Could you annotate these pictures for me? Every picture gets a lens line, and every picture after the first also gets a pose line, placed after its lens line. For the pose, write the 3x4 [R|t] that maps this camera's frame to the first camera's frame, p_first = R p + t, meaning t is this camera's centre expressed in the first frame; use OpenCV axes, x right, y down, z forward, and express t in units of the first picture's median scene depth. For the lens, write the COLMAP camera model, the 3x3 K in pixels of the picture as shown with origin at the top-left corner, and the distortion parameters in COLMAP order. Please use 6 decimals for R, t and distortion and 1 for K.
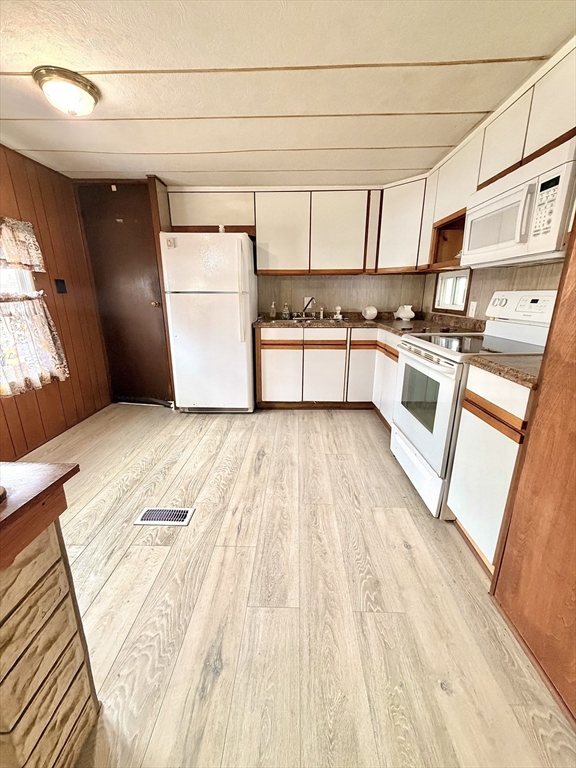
lens RADIAL K [[307.0, 0, 286.7], [0, 307.0, 383.4], [0, 0, 1]] dist [0.001420, 0.000403]
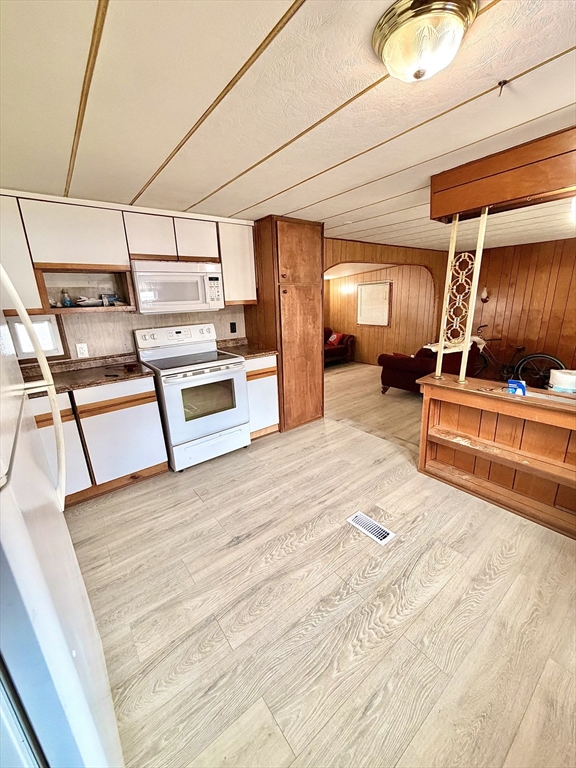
lens RADIAL K [[307.0, 0, 285.3], [0, 307.0, 383.6], [0, 0, 1]] dist [0.001420, 0.000403]
pose [[-0.628989, -0.189194, 0.754042, -0.975575], [0.254075, 0.866646, 0.429385, -0.620155], [-0.734724, 0.461661, -0.497041, 1.575374]]
